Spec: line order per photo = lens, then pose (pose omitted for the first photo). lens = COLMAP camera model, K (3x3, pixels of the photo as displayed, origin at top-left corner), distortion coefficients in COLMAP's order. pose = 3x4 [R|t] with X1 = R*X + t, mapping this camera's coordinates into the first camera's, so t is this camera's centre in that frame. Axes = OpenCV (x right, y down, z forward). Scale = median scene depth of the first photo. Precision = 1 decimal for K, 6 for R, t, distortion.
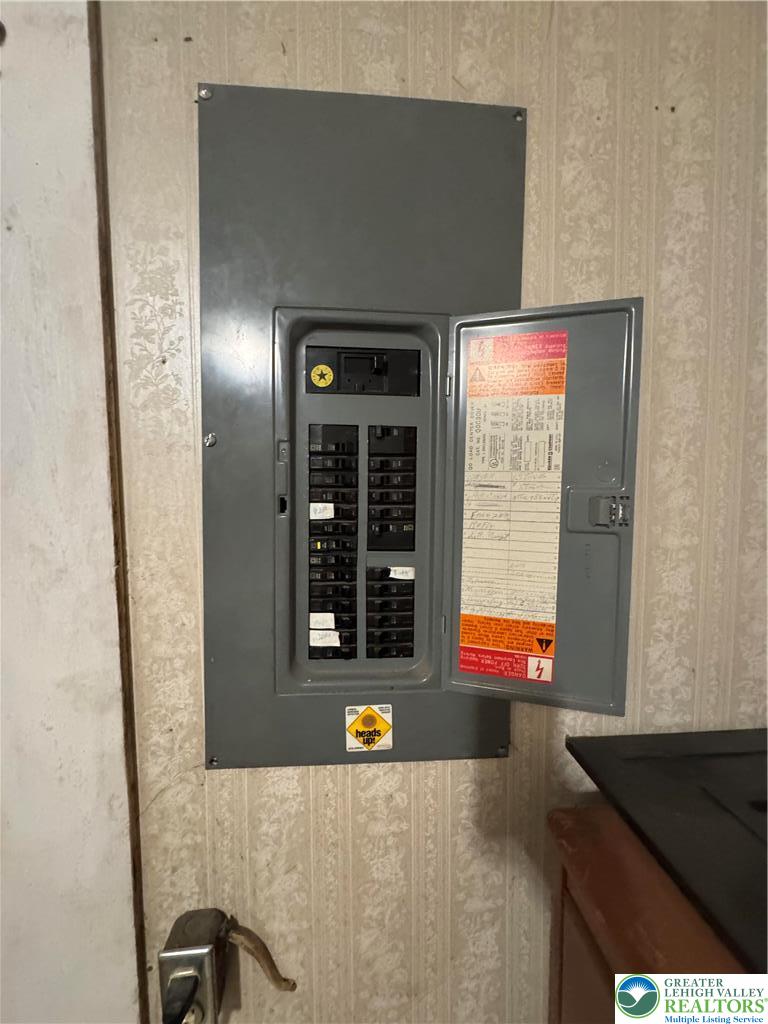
lens RADIAL K [[410.9, 0, 385.1], [0, 410.9, 510.3], [0, 0, 1]] dist [-0.004519, 0.000210]
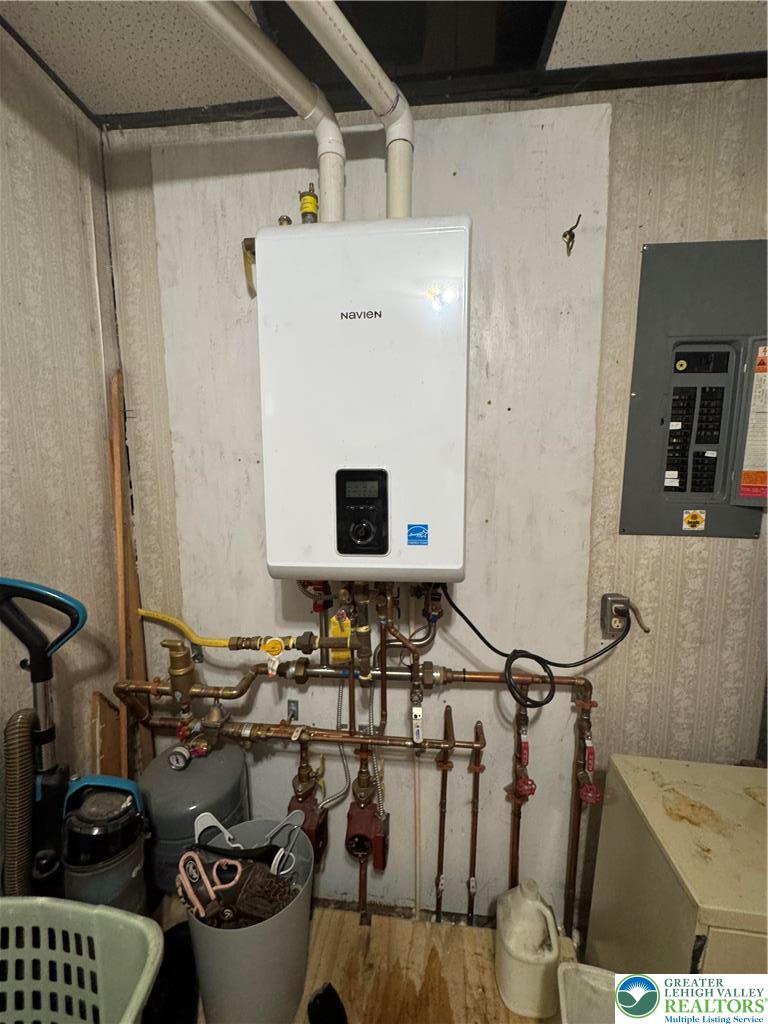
lens RADIAL K [[410.9, 0, 383.2], [0, 410.9, 513.4], [0, 0, 1]] dist [-0.004519, 0.000210]
pose [[0.982590, 0.025487, -0.184029, -1.322649], [-0.013484, 0.997717, 0.066179, 0.359913], [0.185296, -0.062546, 0.980690, -1.569577]]
